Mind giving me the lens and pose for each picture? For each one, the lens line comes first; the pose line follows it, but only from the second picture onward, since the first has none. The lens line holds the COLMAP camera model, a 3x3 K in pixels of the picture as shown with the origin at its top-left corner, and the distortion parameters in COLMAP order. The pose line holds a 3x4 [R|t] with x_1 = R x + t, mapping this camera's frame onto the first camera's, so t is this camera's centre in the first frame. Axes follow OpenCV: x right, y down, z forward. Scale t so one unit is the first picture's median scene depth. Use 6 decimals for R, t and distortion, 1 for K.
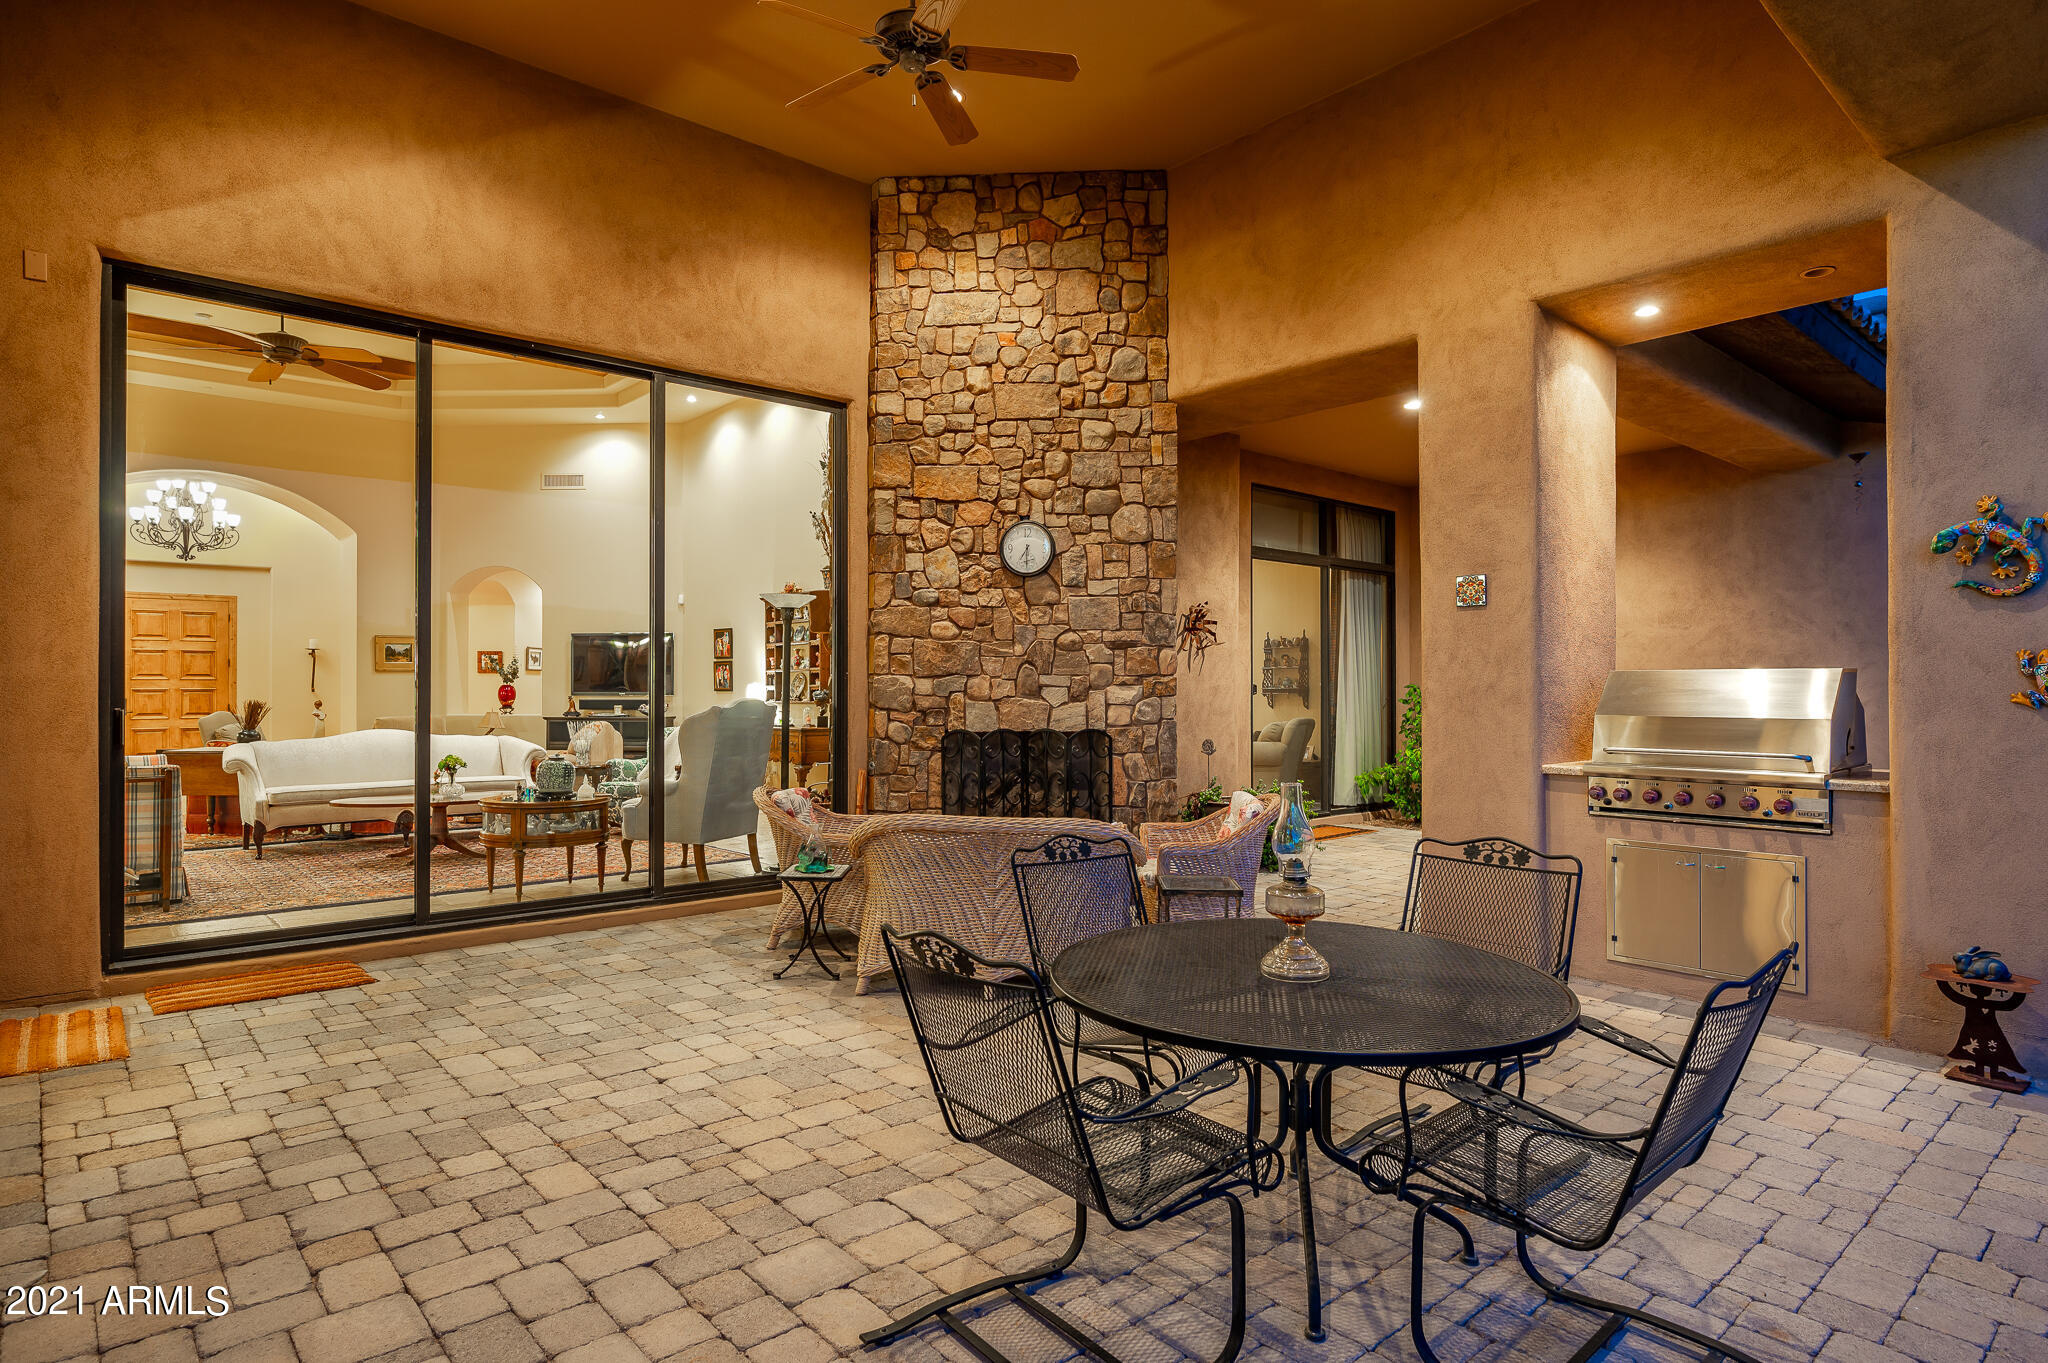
lens RADIAL K [[1123.2, 0, 1016.2], [0, 1123.2, 679.9], [0, 0, 1]] dist [0.000664, 0.000231]
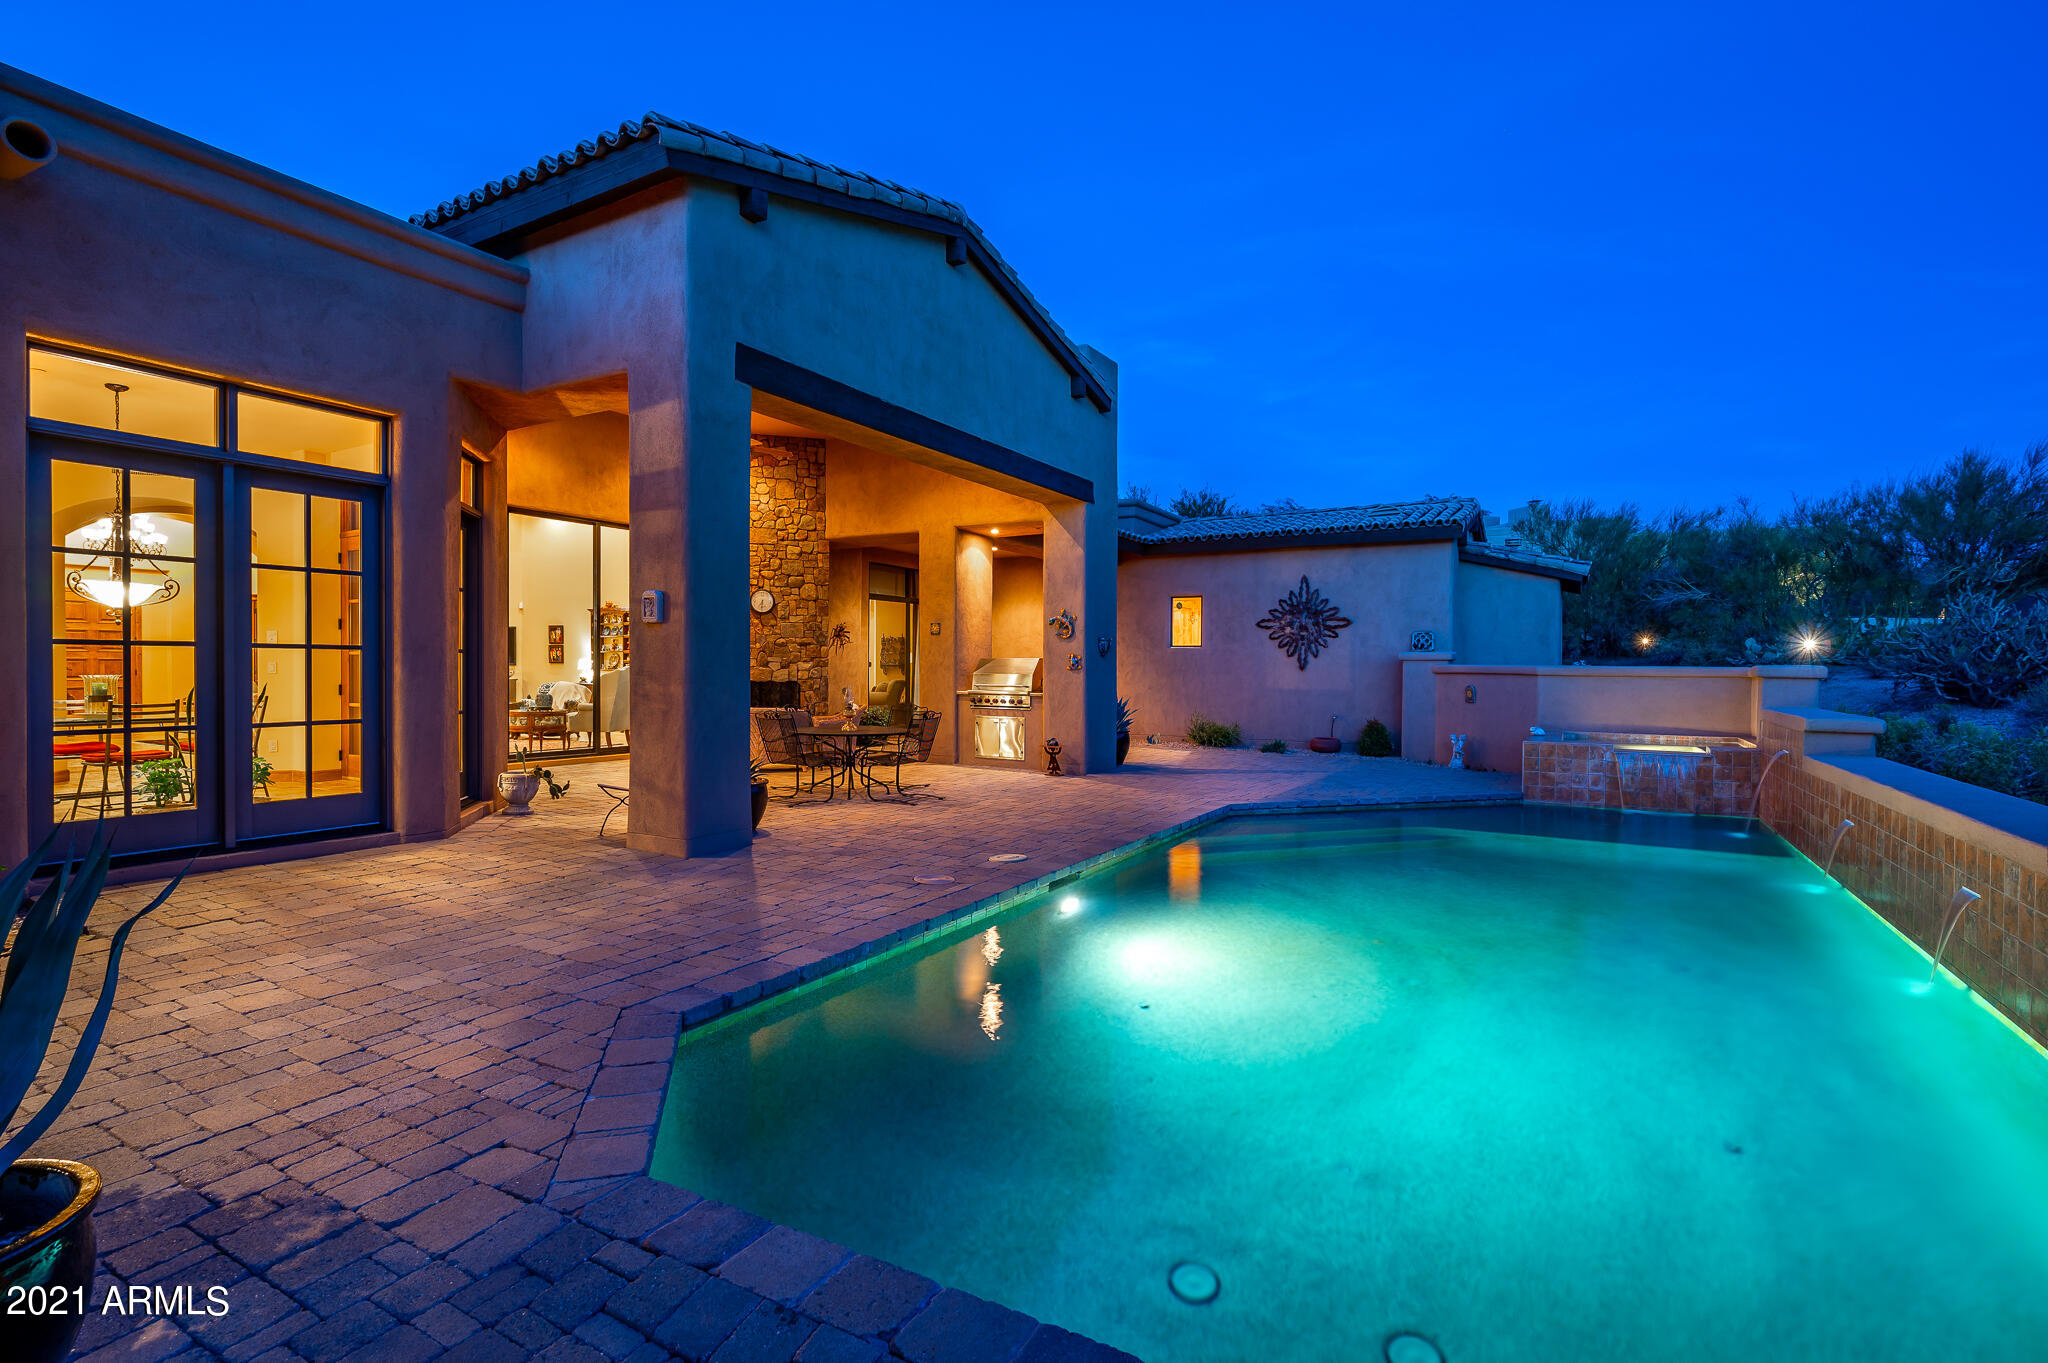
lens RADIAL K [[942.6, 0, 1013.7], [0, 942.6, 682.4], [0, 0, 1]] dist [-0.000849, -0.000009]
pose [[0.949084, 0.001479, 0.315019, -0.108051], [-0.009656, 0.999656, 0.024395, -0.004095], [-0.314875, -0.026195, 0.948772, -0.976213]]
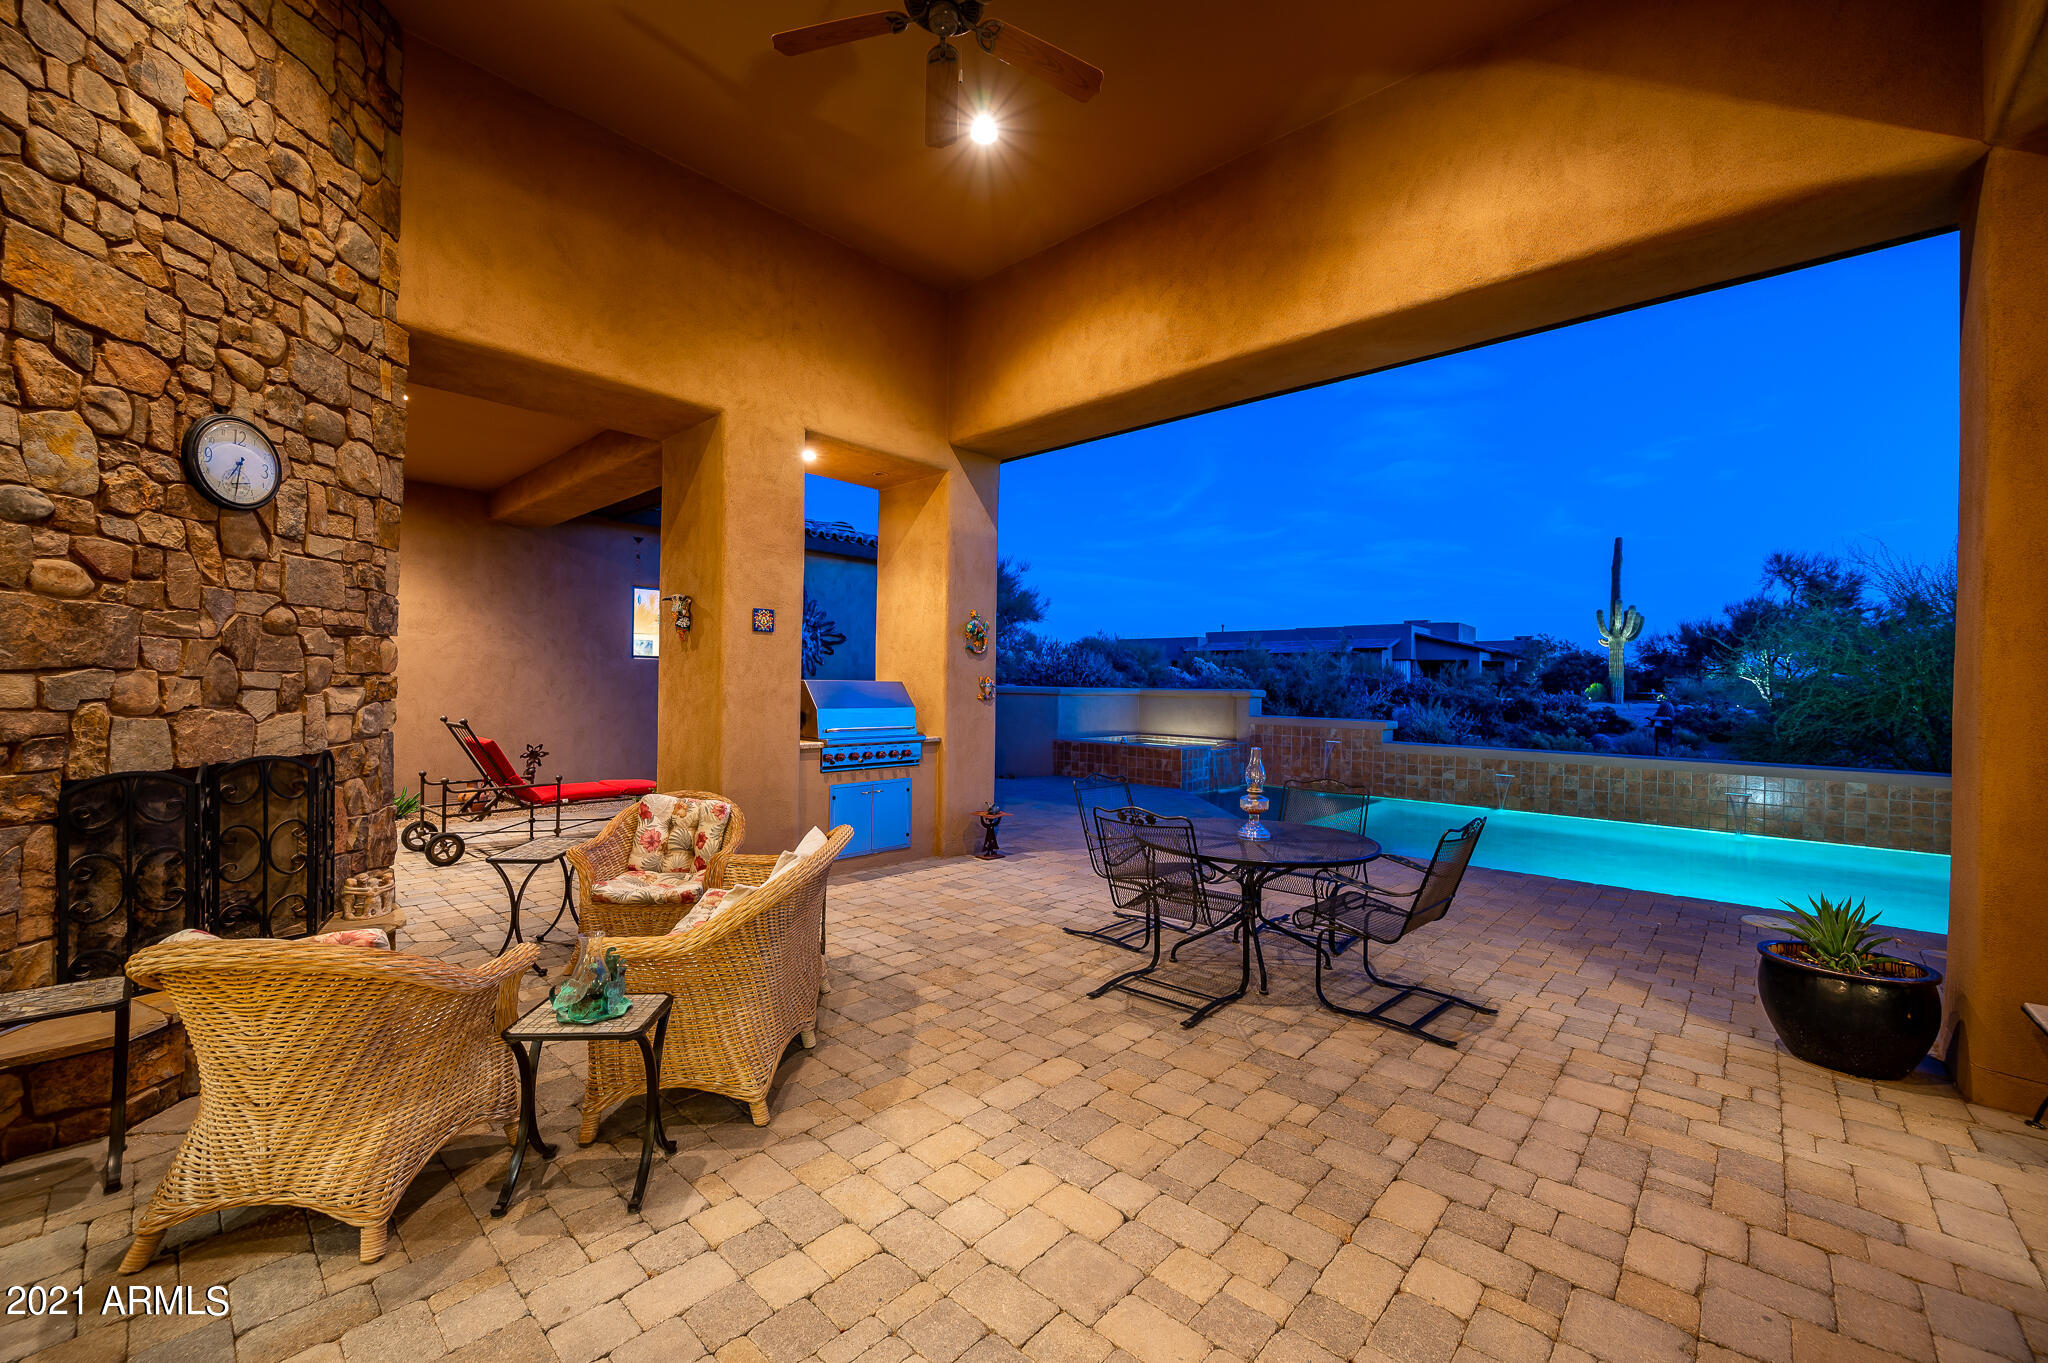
lens RADIAL K [[810.7, 0, 1017.5], [0, 810.7, 682.6], [0, 0, 1]] dist [-0.002941, 0.000319]
pose [[-0.107370, 0.000388, 0.994219, -0.471079], [-0.022246, 0.999749, -0.002793, -0.006235], [-0.993970, -0.022417, -0.107335, 0.623072]]
